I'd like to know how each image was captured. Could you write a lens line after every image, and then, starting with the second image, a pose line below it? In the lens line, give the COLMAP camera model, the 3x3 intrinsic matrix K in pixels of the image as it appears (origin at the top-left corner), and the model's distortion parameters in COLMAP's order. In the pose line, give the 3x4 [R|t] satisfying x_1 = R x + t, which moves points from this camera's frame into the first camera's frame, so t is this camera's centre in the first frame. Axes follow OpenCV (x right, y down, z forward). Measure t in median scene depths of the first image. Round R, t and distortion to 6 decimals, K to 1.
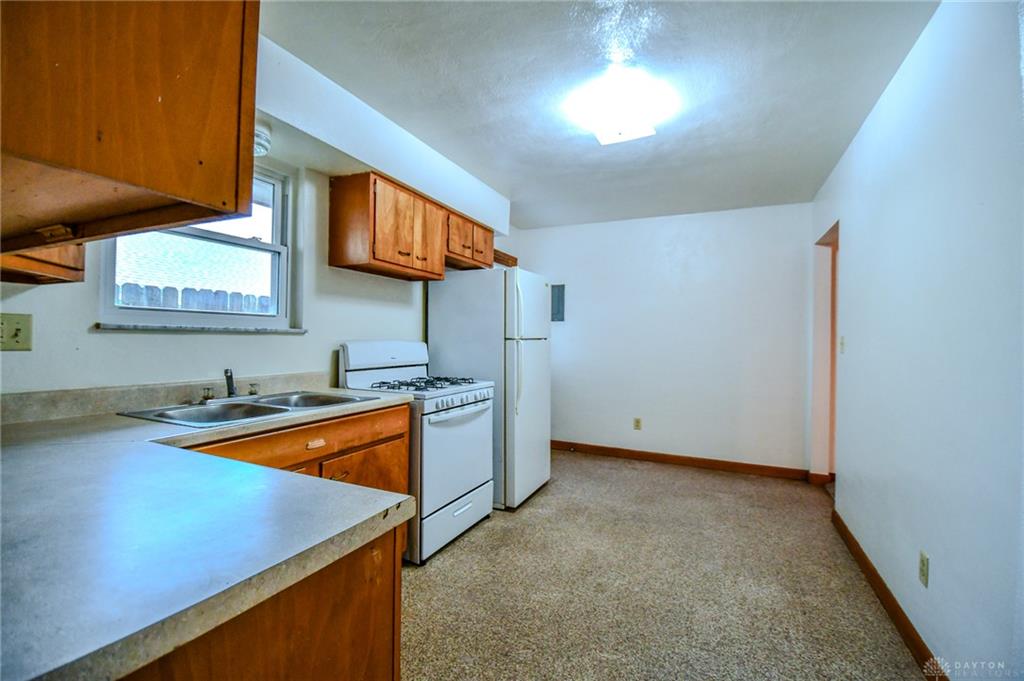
lens RADIAL K [[461.9, 0, 508.6], [0, 461.9, 342.5], [0, 0, 1]] dist [0.000483, -0.009548]
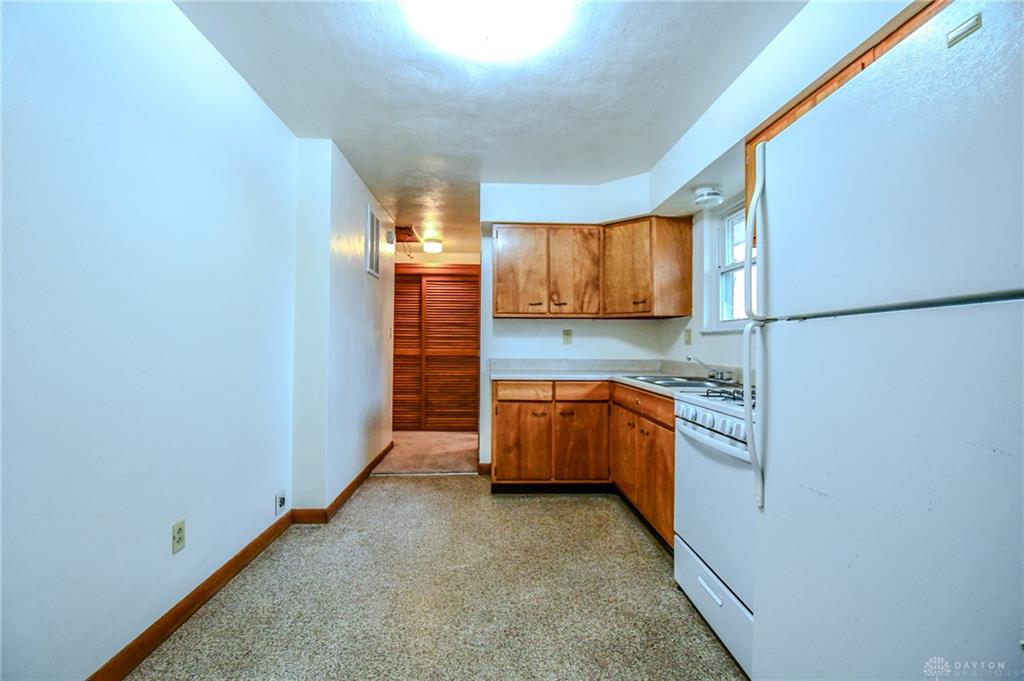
lens RADIAL K [[461.9, 0, 490.8], [0, 461.9, 338.3], [0, 0, 1]] dist [0.000483, -0.009548]
pose [[-0.907208, -0.029136, -0.419673, 0.532116], [-0.025960, 0.999575, -0.013278, 0.026542], [0.419881, -0.001151, -0.907578, 1.673076]]
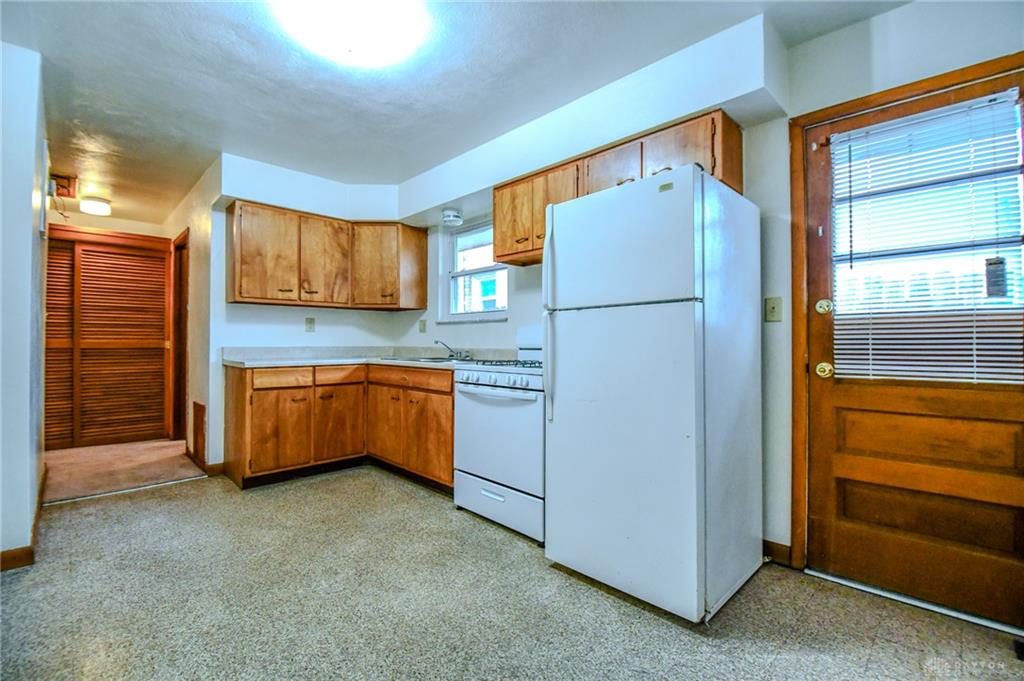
lens RADIAL K [[461.9, 0, 503.7], [0, 461.9, 339.1], [0, 0, 1]] dist [0.000483, -0.009548]
pose [[-0.380705, -0.025731, -0.924339, 0.889558], [-0.017722, 0.999632, -0.020528, 0.067113], [0.924527, 0.008566, -0.381021, 1.579949]]
